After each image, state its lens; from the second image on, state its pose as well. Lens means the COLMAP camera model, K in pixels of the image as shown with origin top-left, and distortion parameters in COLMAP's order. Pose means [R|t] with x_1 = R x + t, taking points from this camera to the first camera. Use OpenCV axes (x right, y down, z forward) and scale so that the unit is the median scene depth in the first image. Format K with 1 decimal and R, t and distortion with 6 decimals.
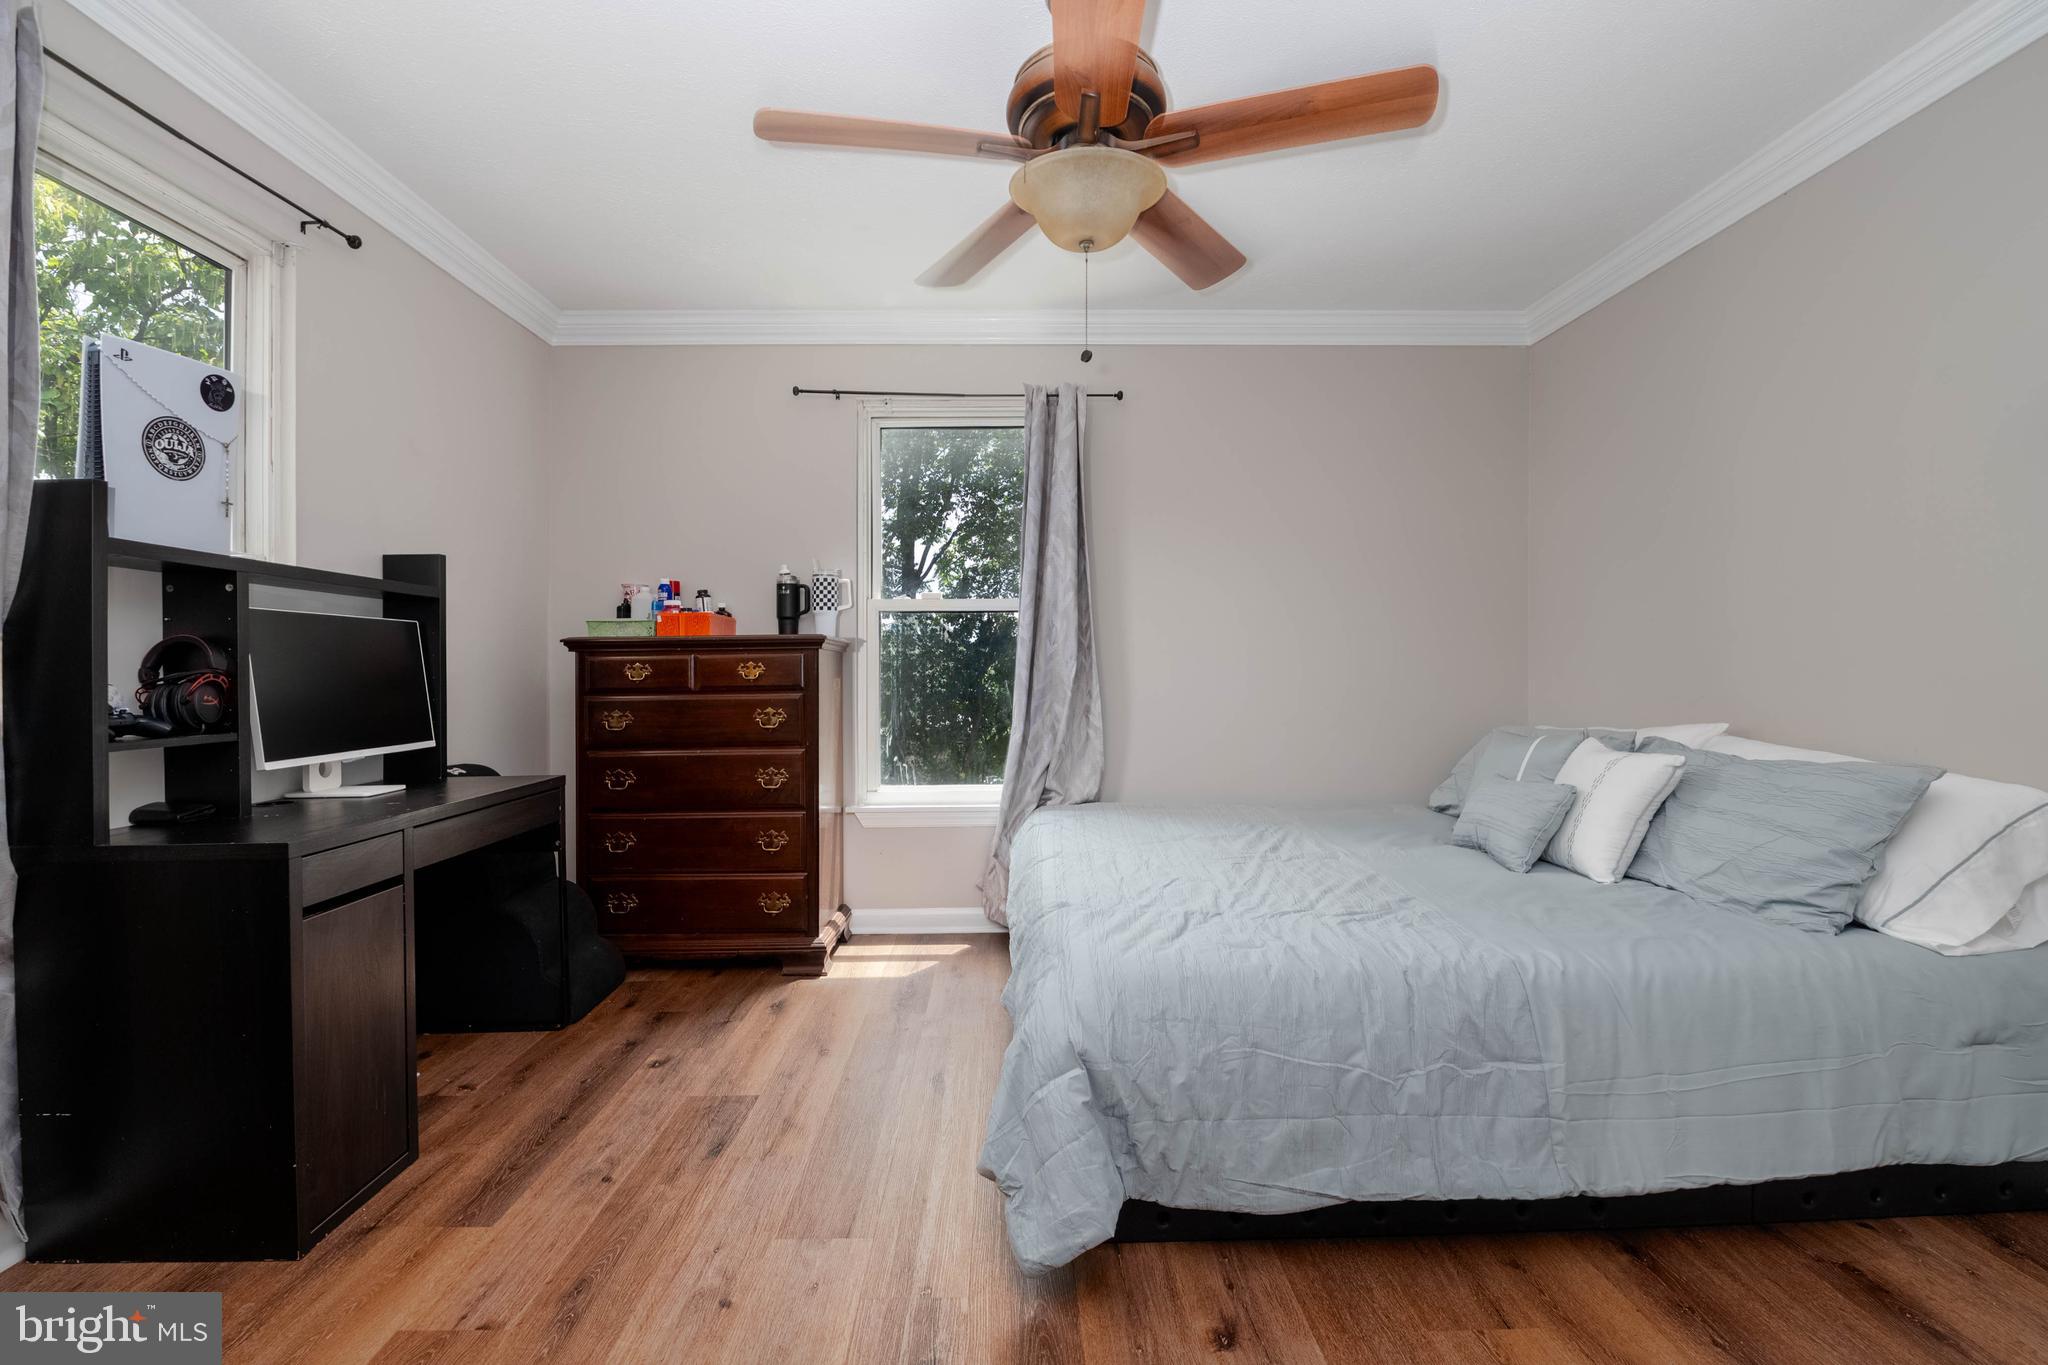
lens RADIAL K [[881.3, 0, 1019.5], [0, 881.3, 681.5], [0, 0, 1]] dist [-0.004094, -0.008987]
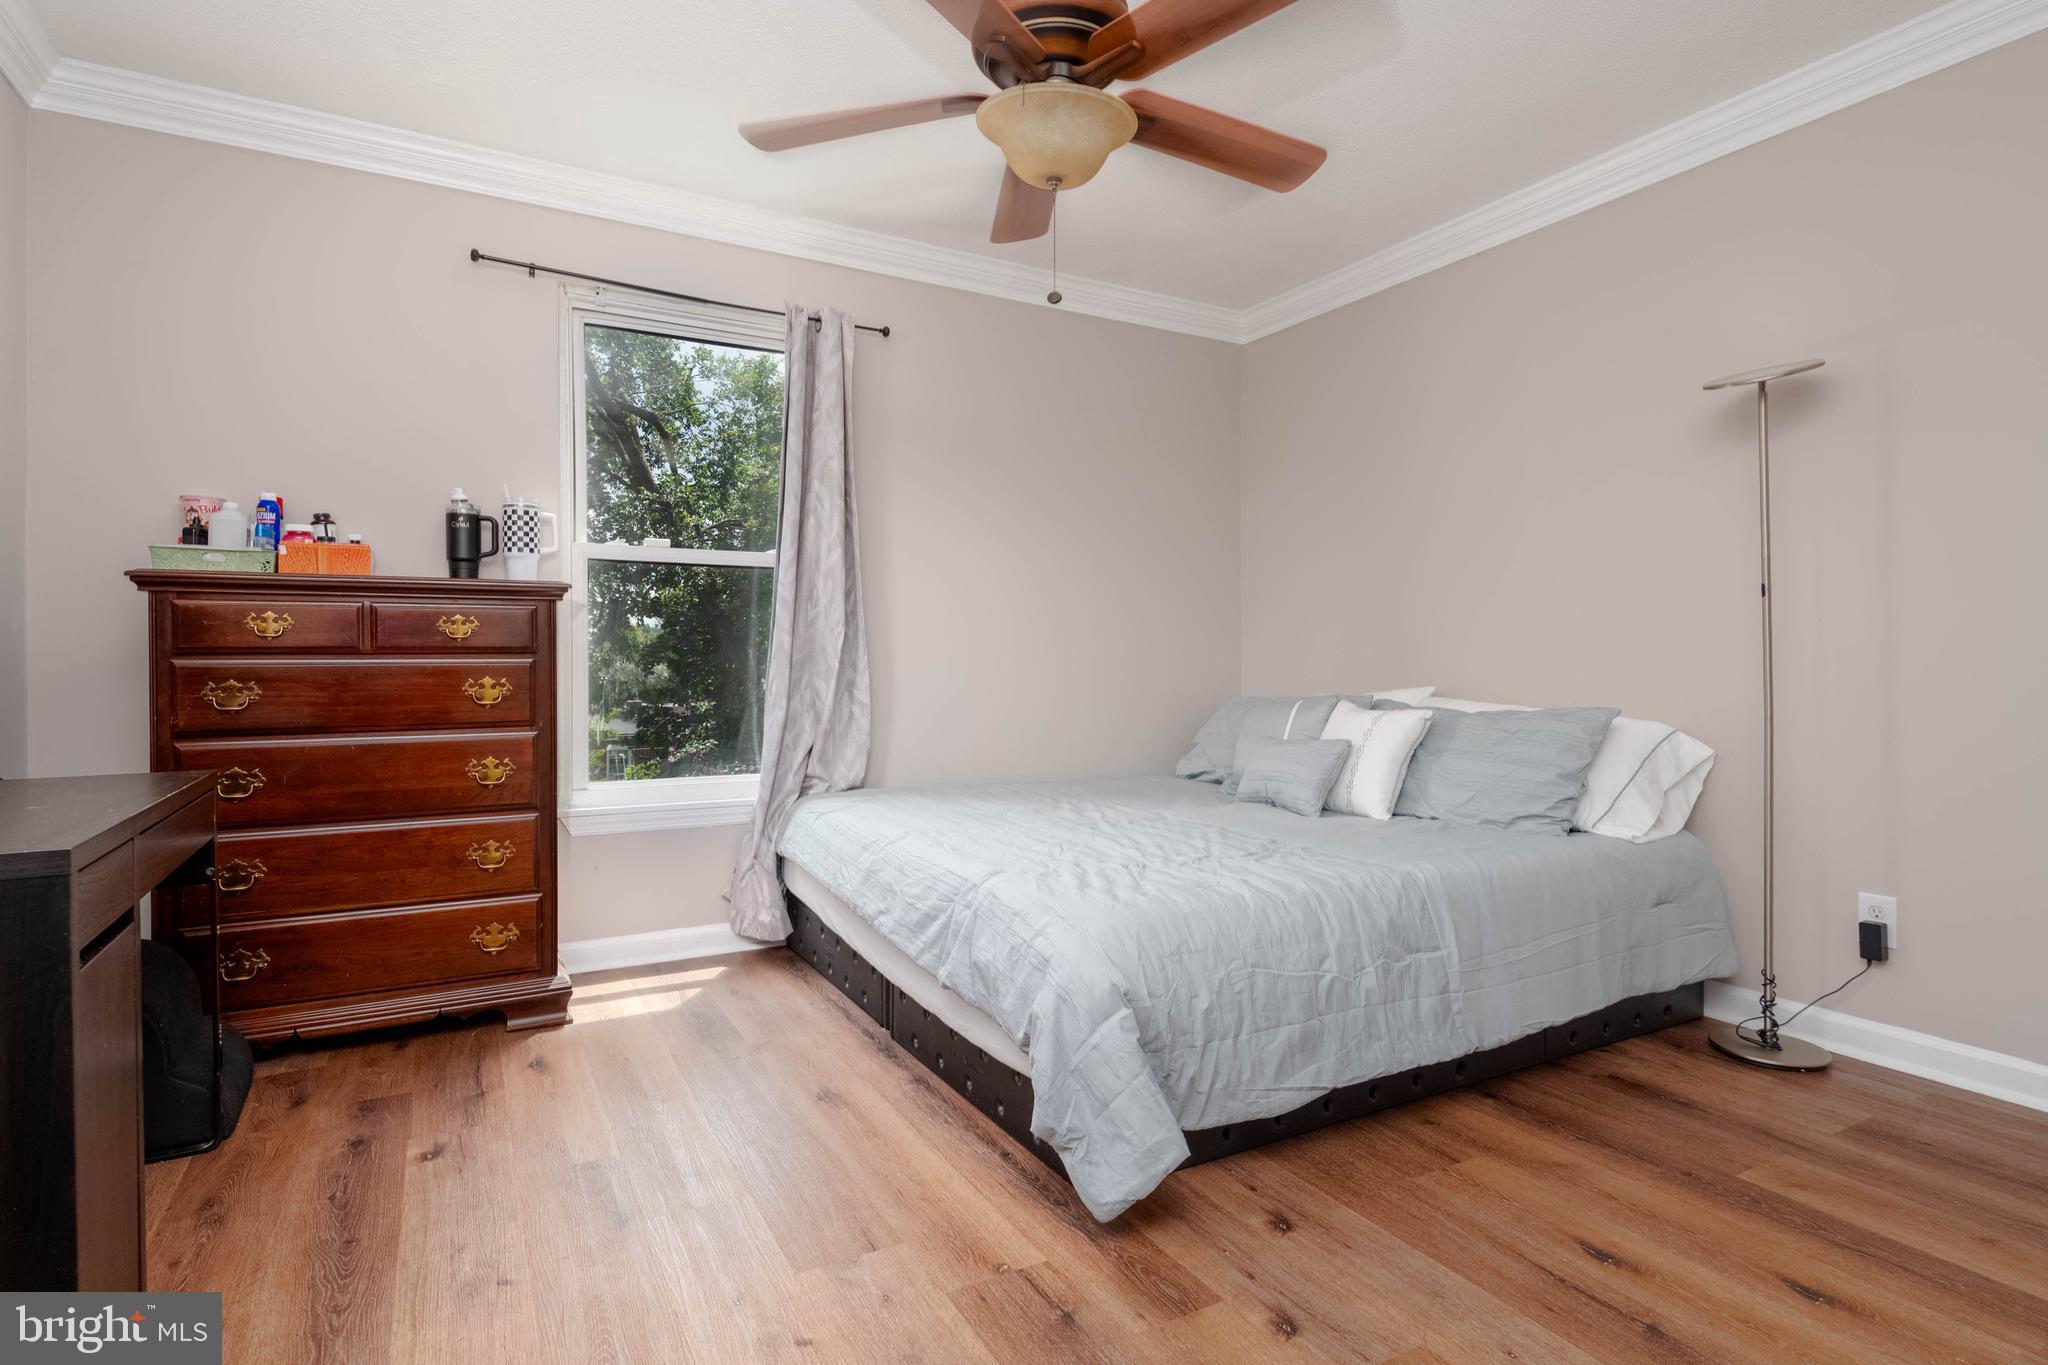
lens RADIAL K [[1042.1, 0, 1024.0], [0, 1042.1, 682.5], [0, 0, 1]] dist [0.012095, -0.000031]
pose [[0.880125, -0.000067, 0.474742, -0.367374], [-0.001139, 0.999997, 0.002254, 0.038897], [-0.474740, -0.002524, 0.880122, 0.002910]]
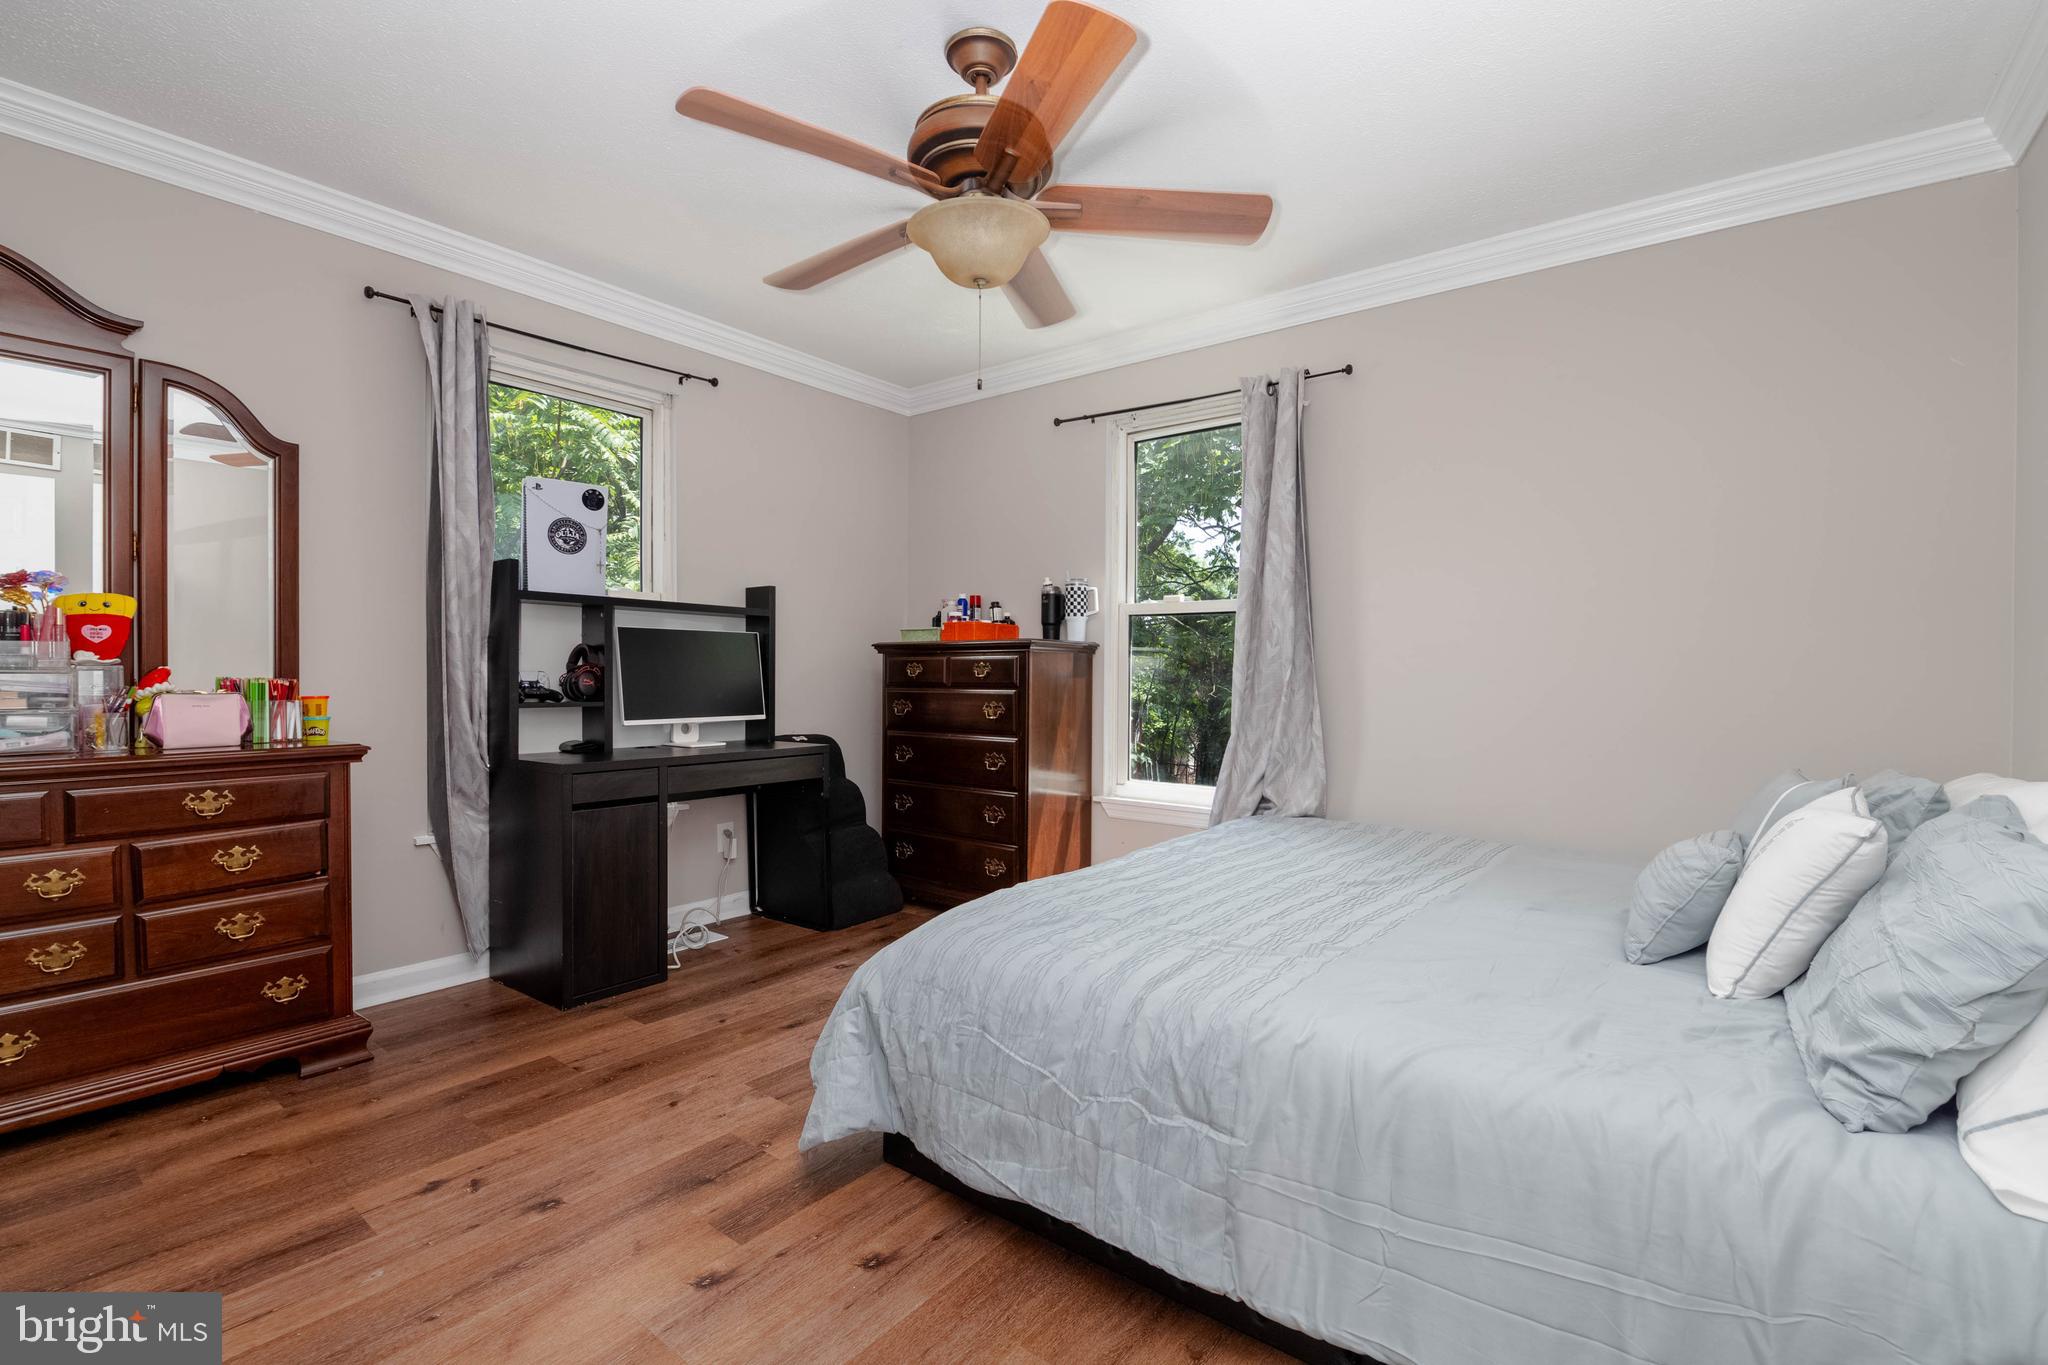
lens RADIAL K [[887.4, 0, 1038.1], [0, 887.4, 689.4], [0, 0, 1]] dist [-0.002124, -0.009365]
pose [[0.787500, 0.025037, -0.615806, 0.595278], [-0.021861, 0.999680, 0.012689, -0.002983], [0.615927, 0.003469, 0.787795, 0.127066]]
